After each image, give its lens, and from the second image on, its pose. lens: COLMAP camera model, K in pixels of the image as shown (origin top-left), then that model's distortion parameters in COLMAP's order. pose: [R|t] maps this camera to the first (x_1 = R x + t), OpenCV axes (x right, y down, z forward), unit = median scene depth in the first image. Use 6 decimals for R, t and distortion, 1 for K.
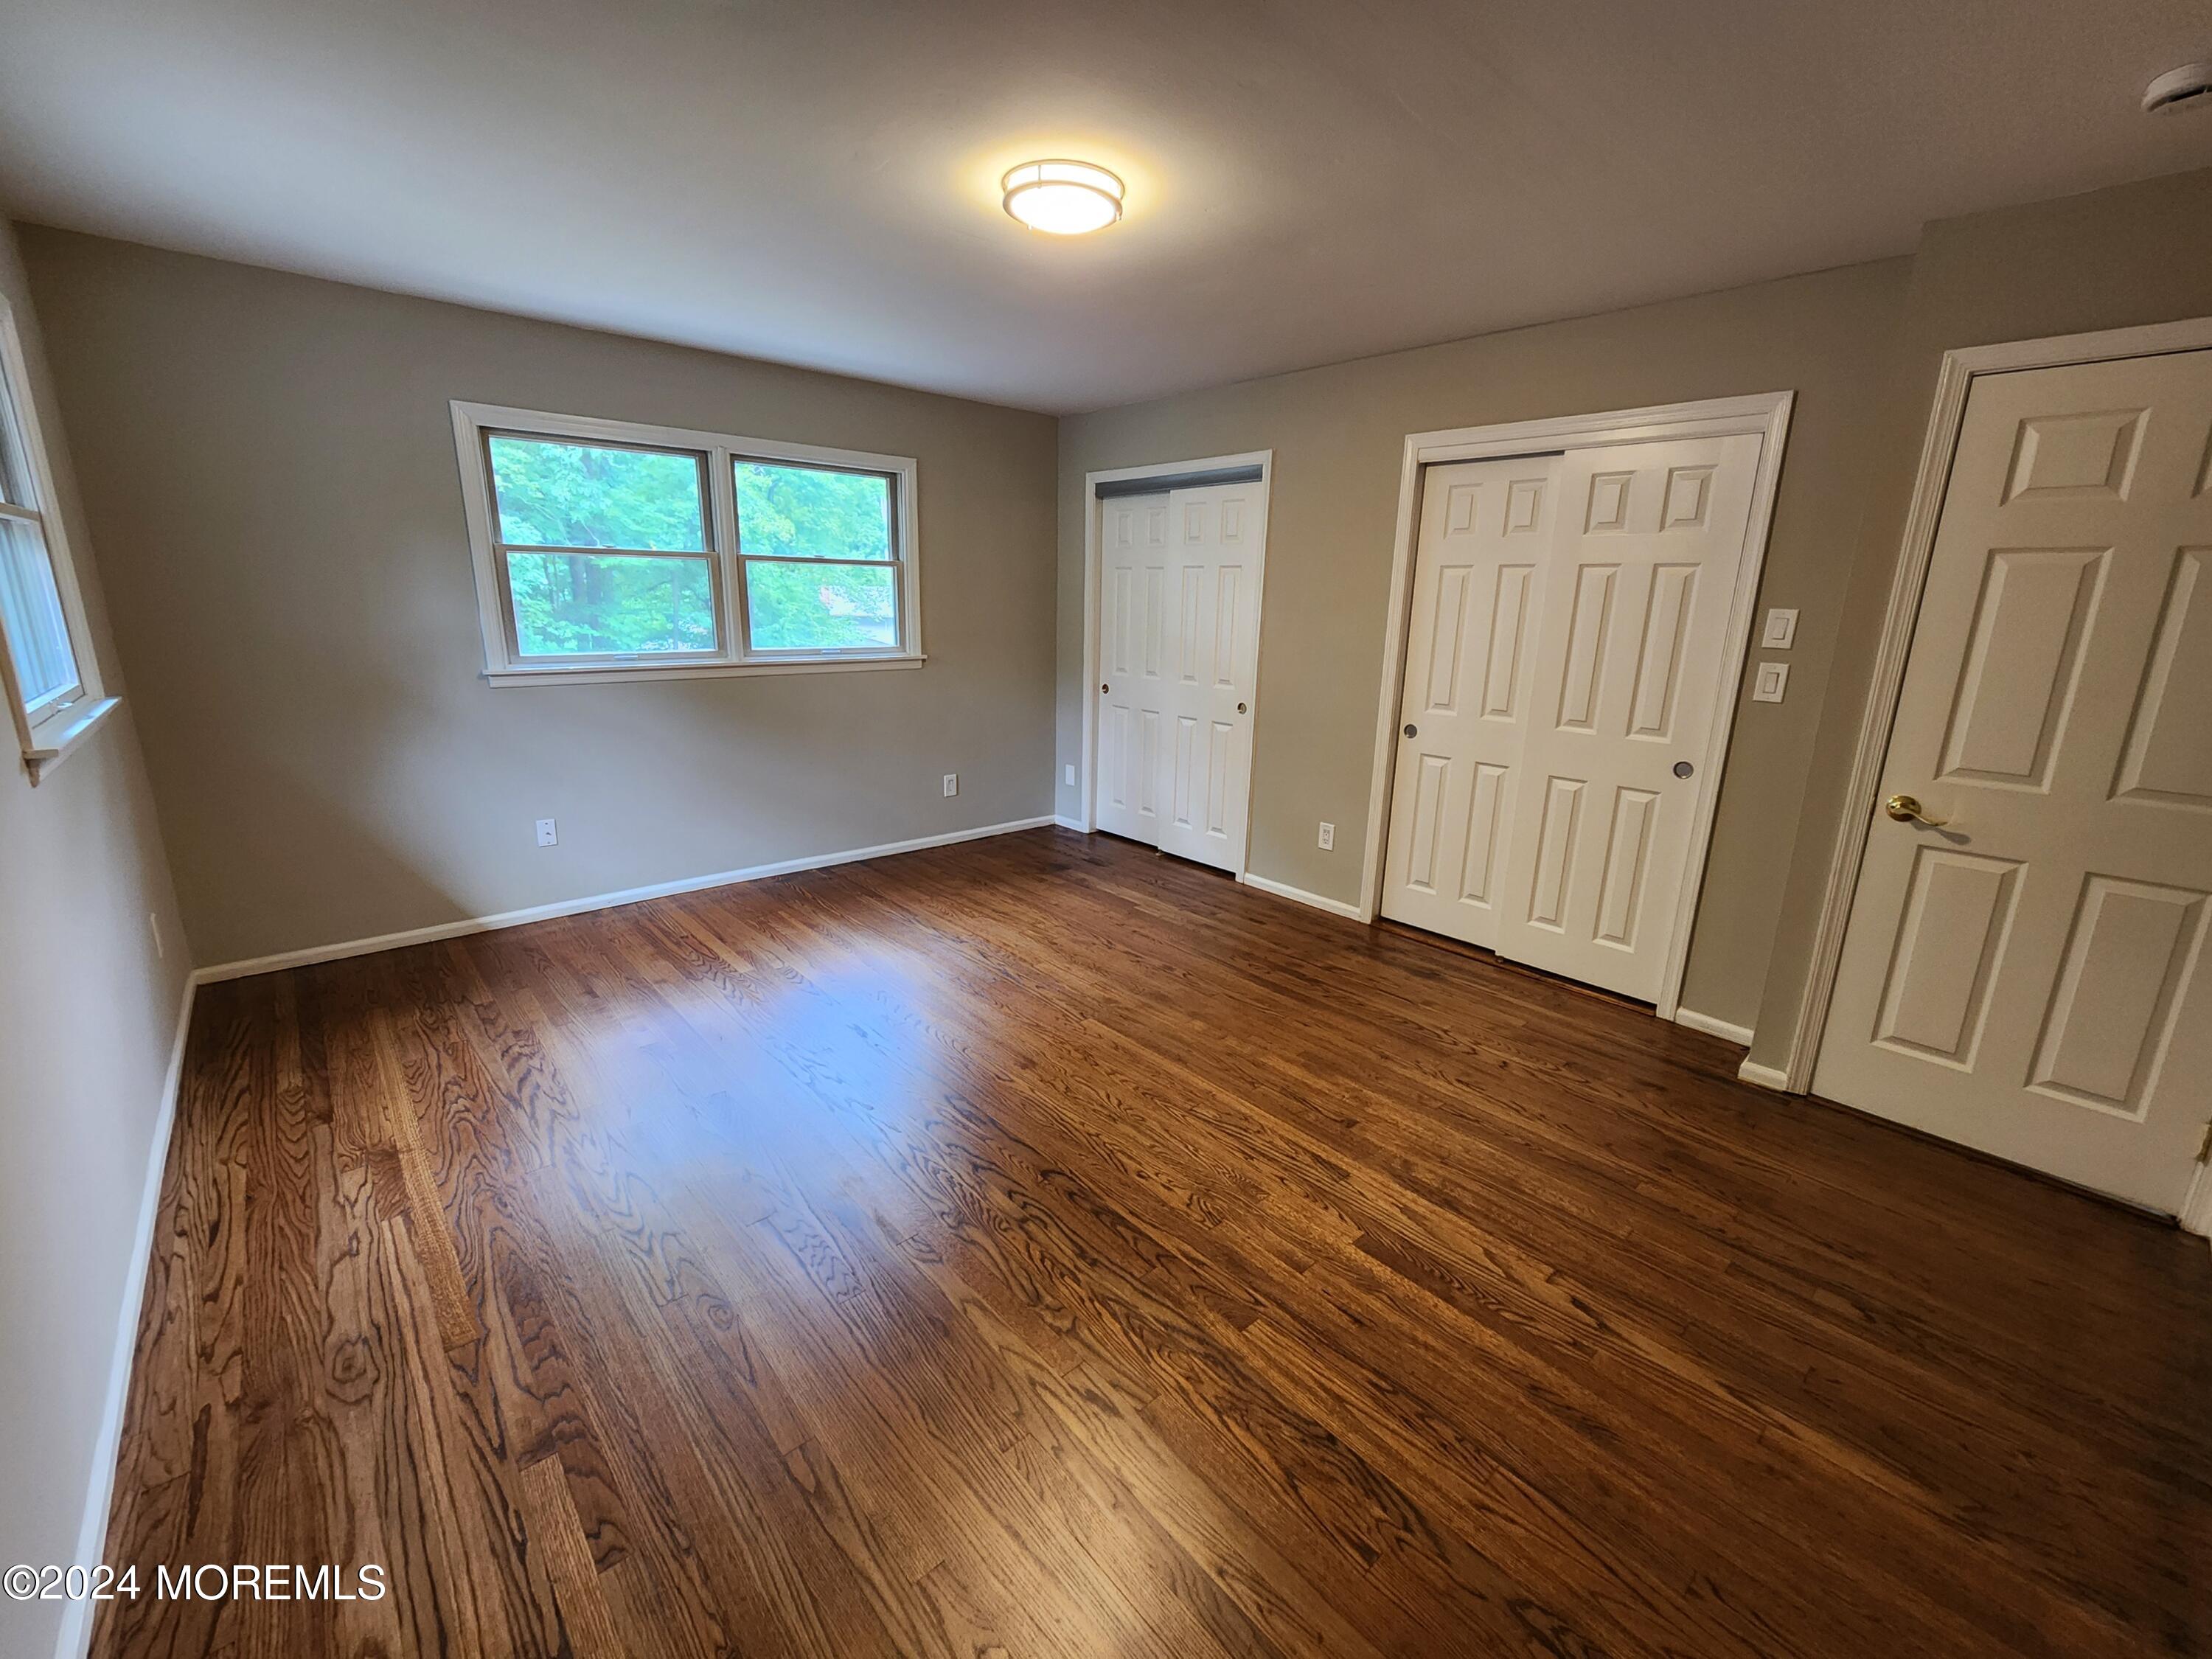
lens RADIAL K [[906.6, 0, 1109.2], [0, 906.6, 809.1], [0, 0, 1]] dist [0.001224, -0.001704]
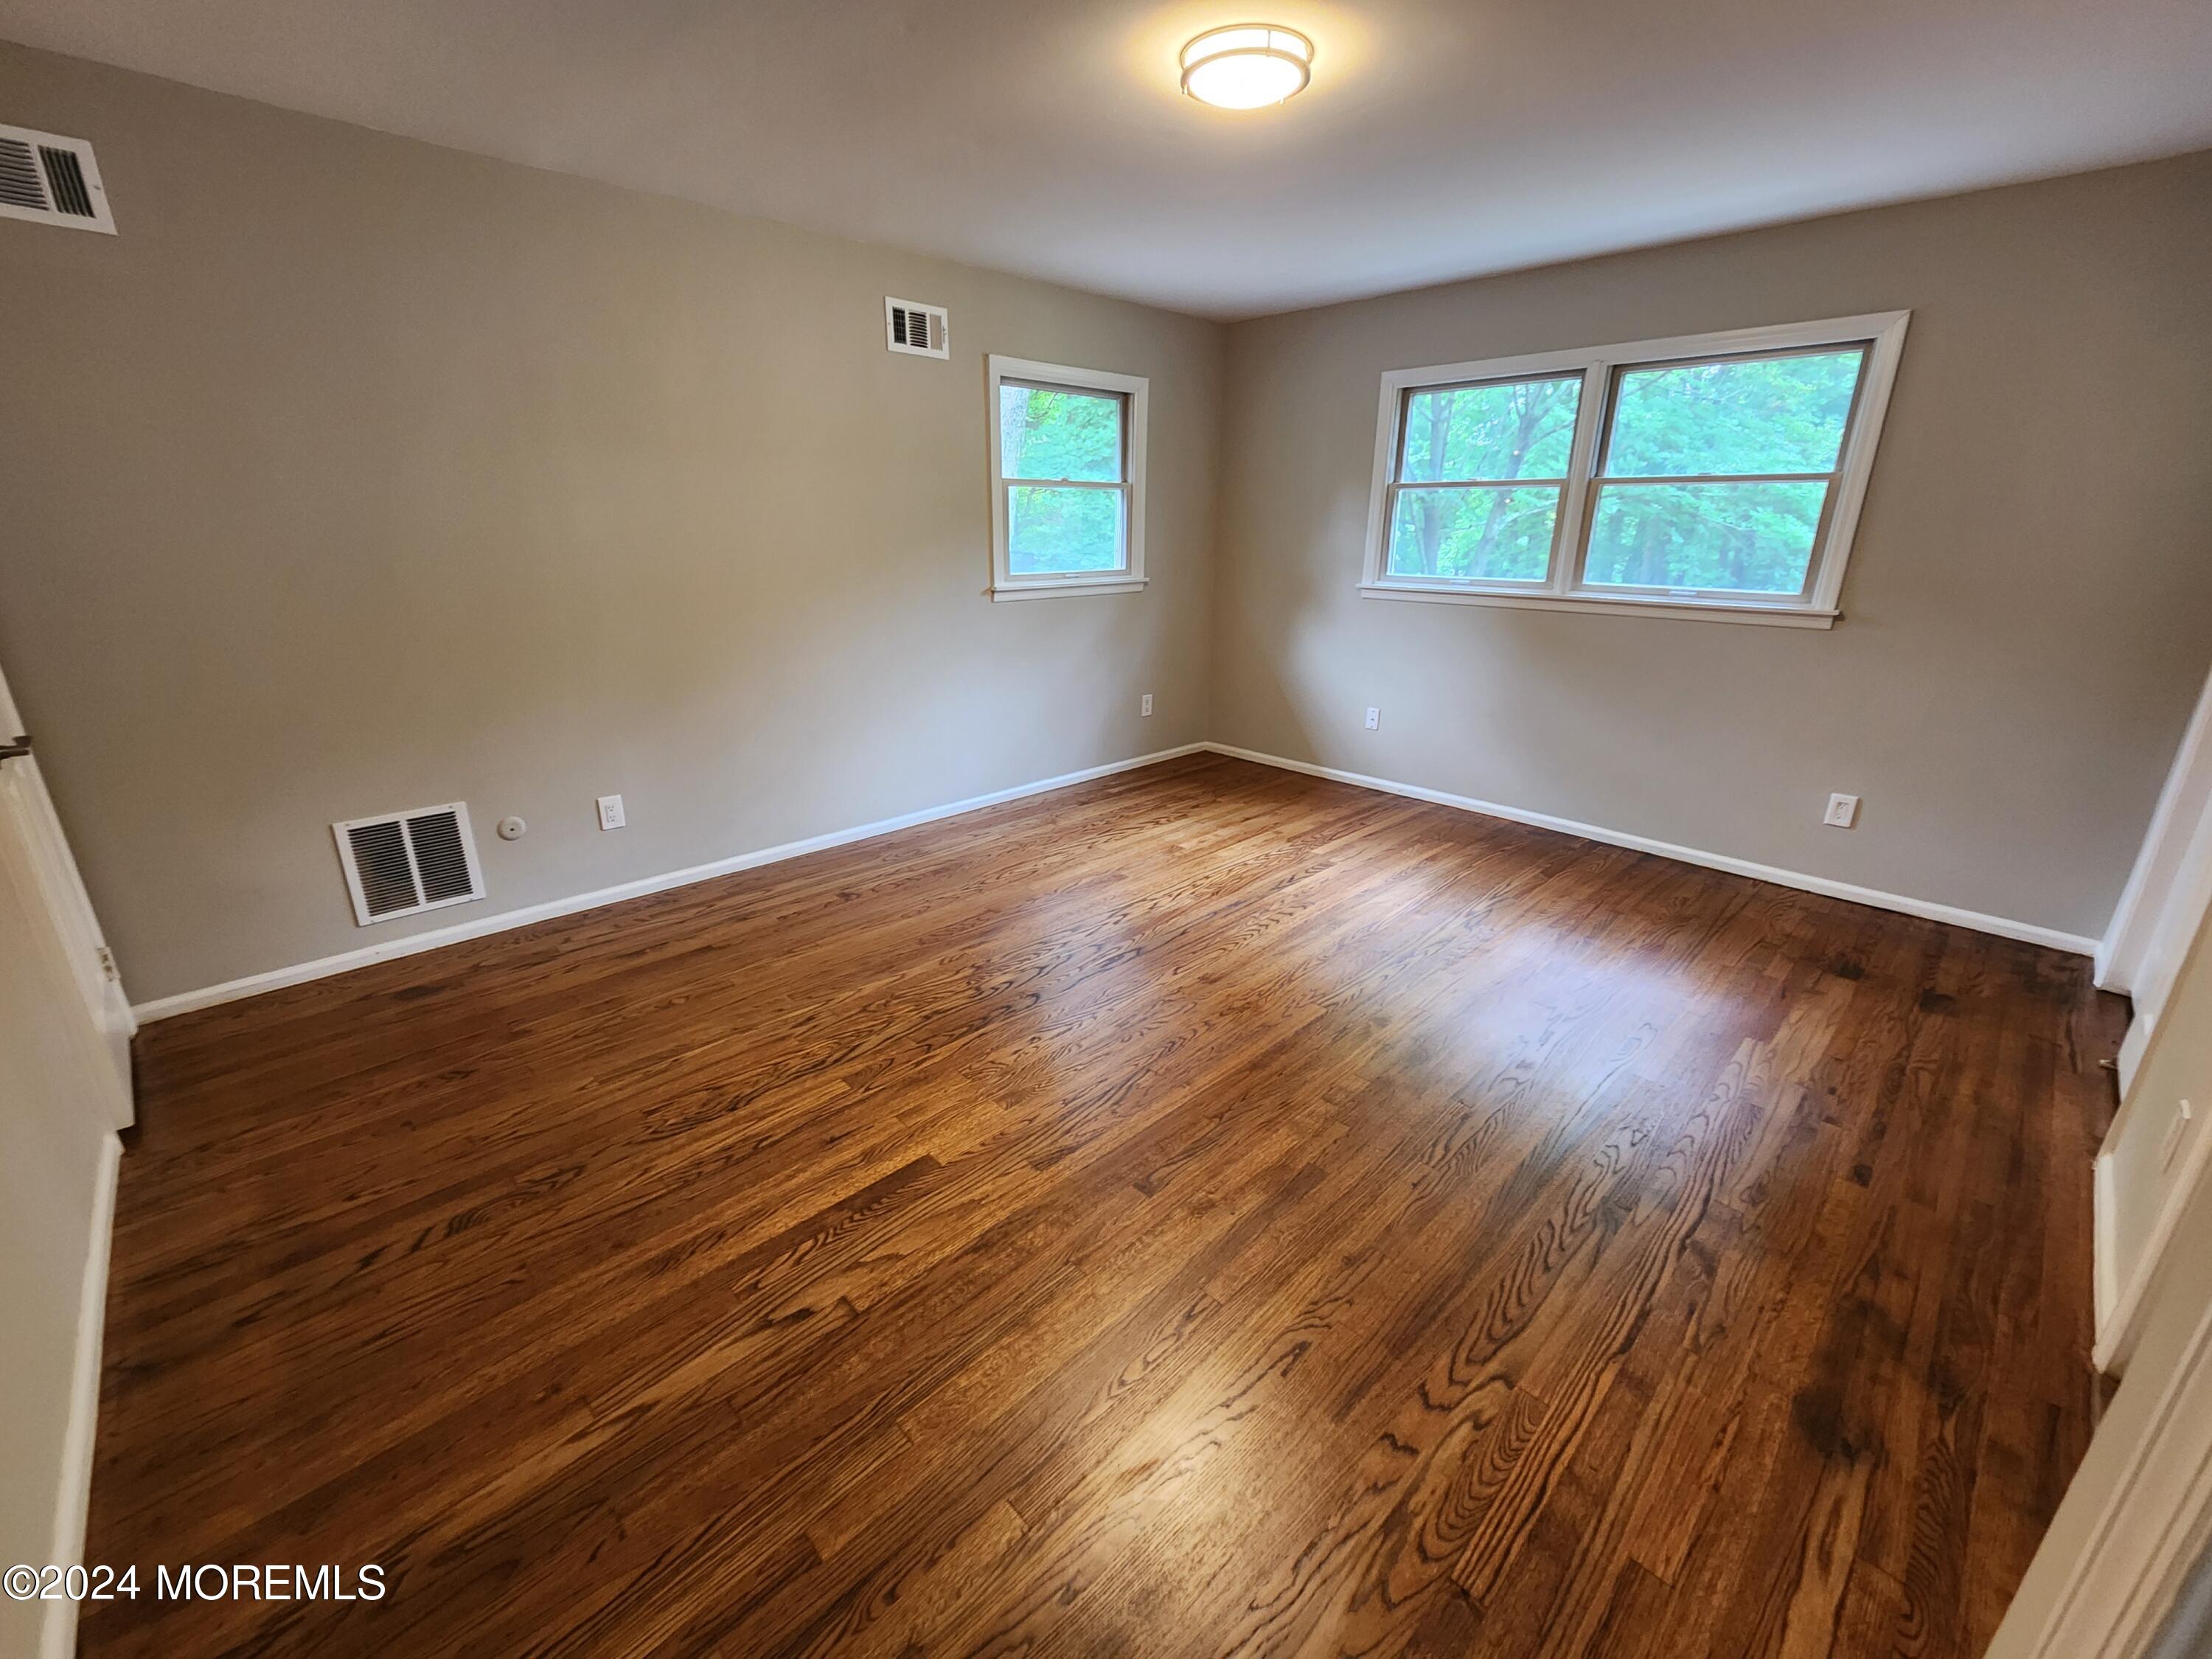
lens RADIAL K [[906.6, 0, 1102.1], [0, 906.6, 816.3], [0, 0, 1]] dist [0.001224, -0.001704]
pose [[0.035142, 0.290247, -0.956306, 0.881941], [-0.235048, 0.932455, 0.274371, -0.152025], [0.971348, 0.215136, 0.100990, 0.782670]]
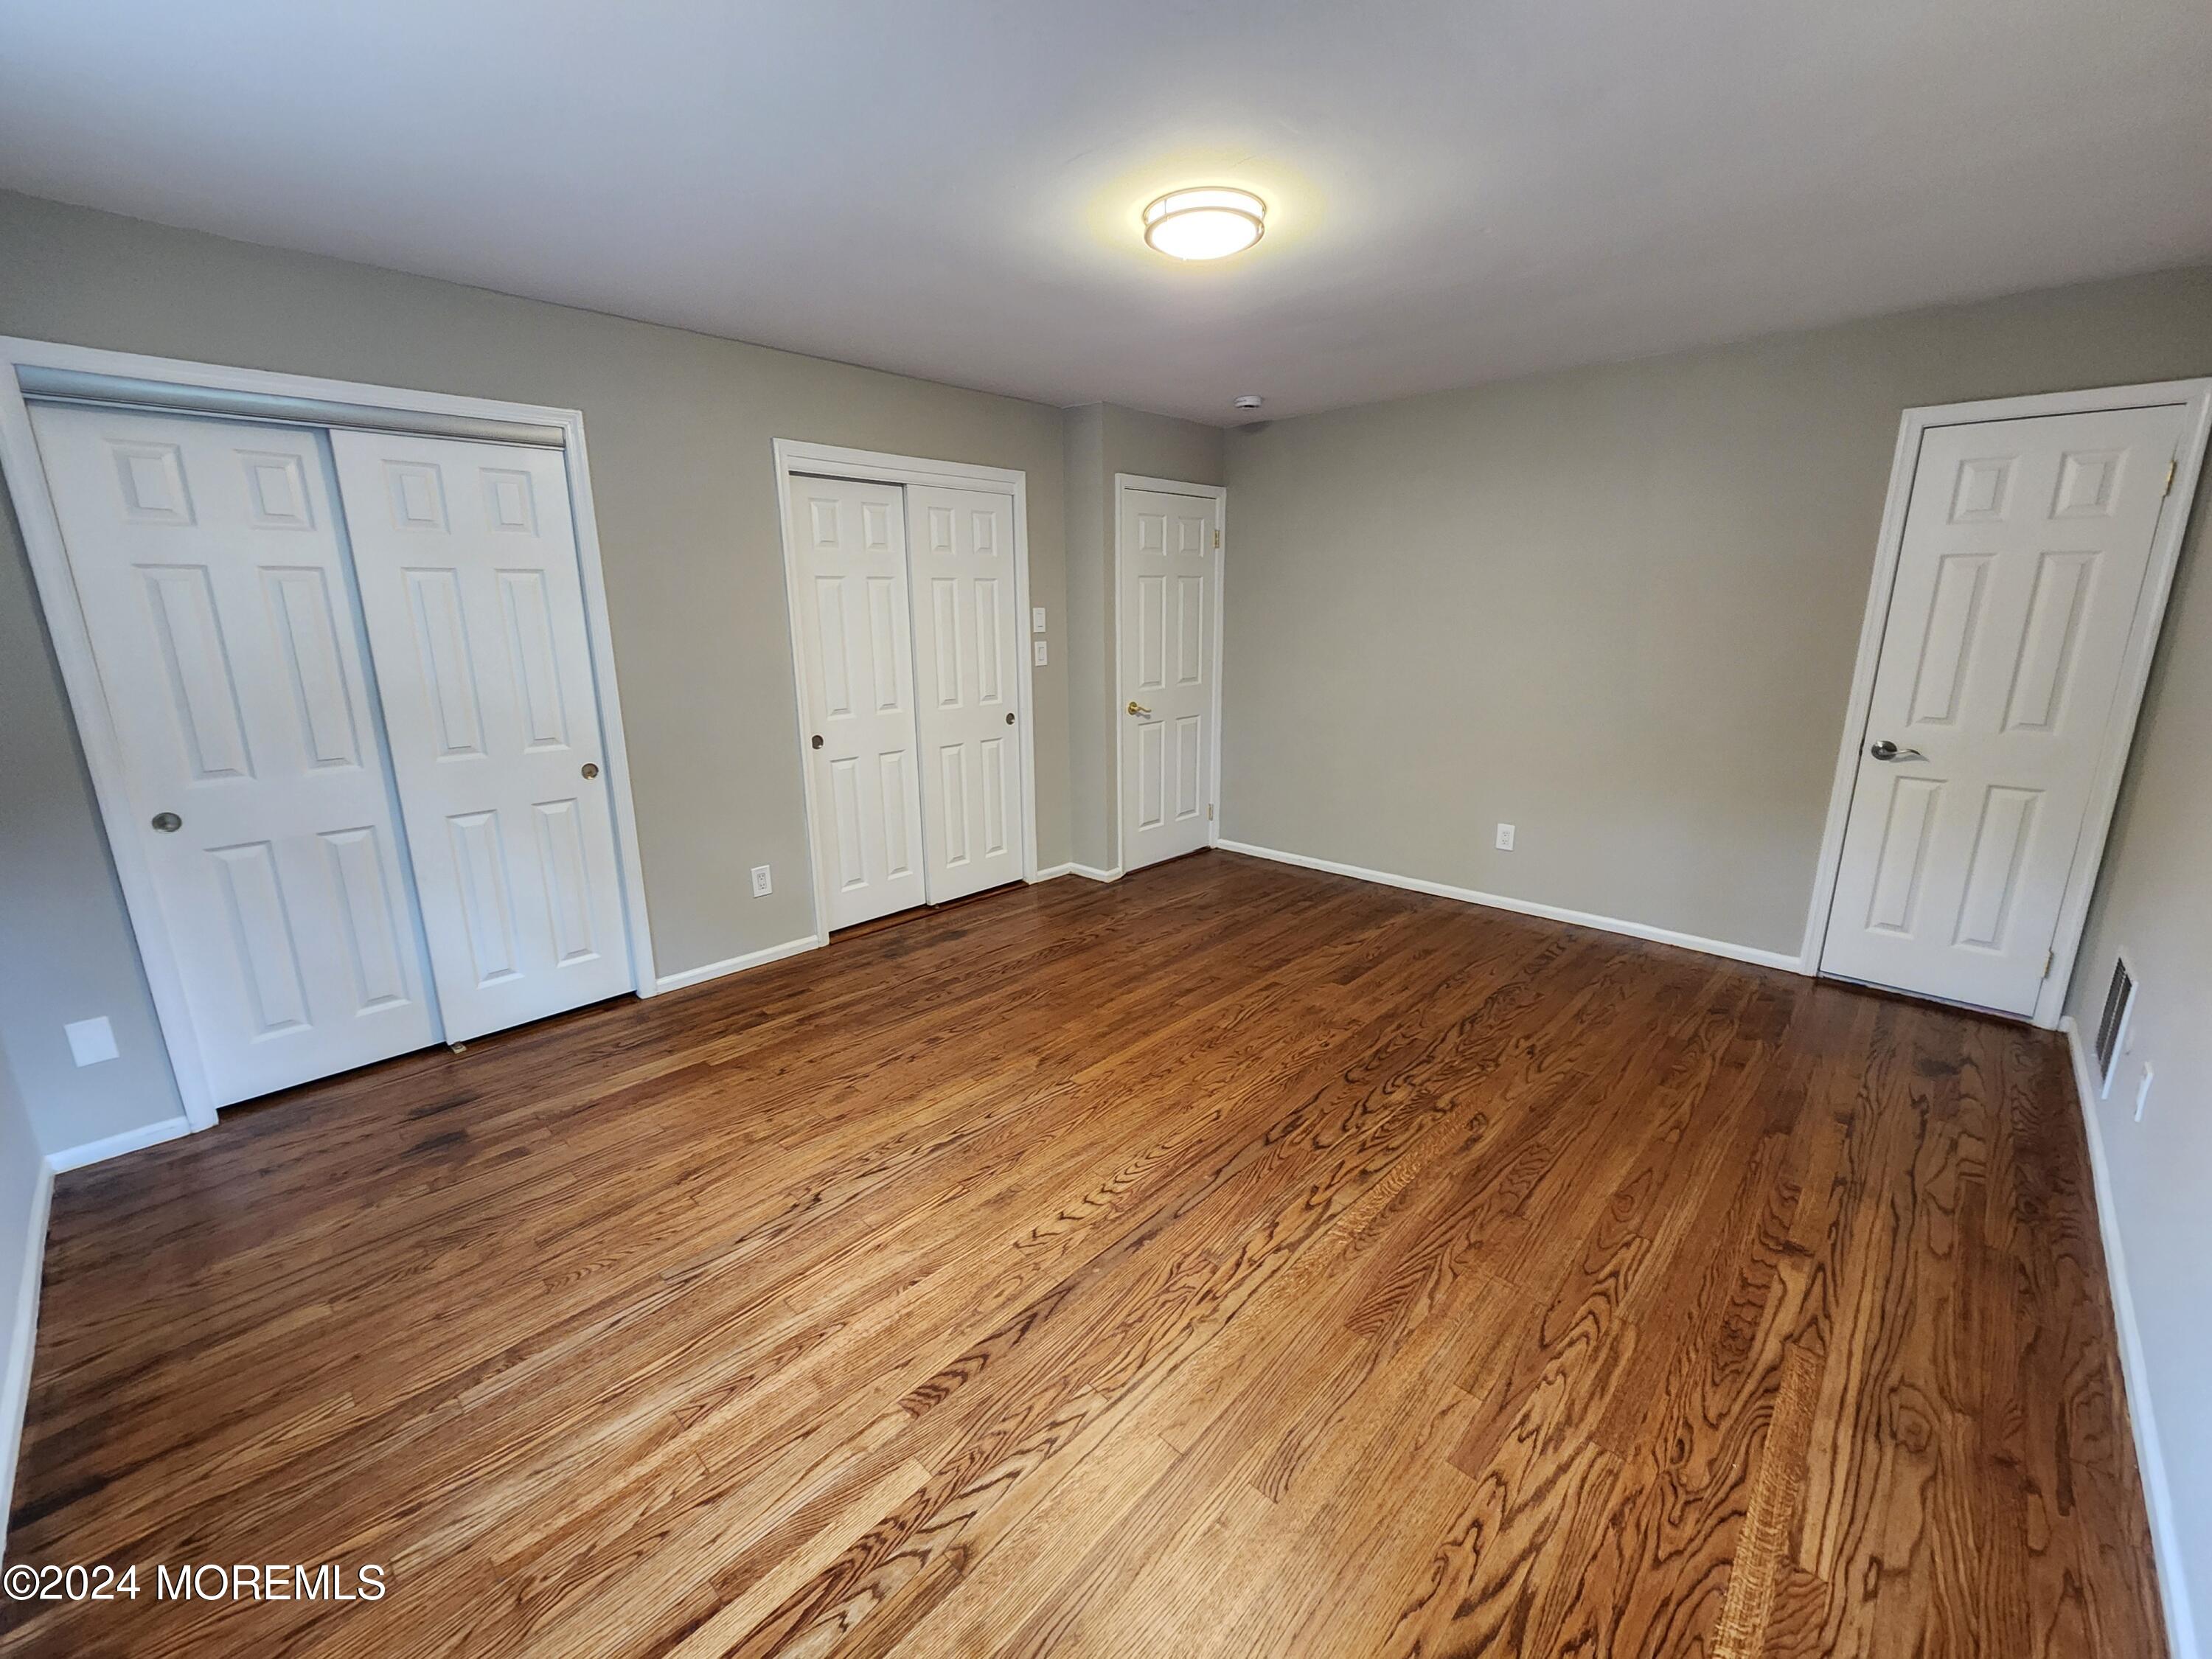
lens RADIAL K [[906.6, 0, 1095.3], [0, 906.6, 801.6], [0, 0, 1]] dist [0.001224, -0.001704]
pose [[-0.068861, -0.241866, 0.967863, -0.988759], [0.233492, 0.939313, 0.251343, -0.300902], [-0.969917, 0.243296, -0.008208, 1.078129]]
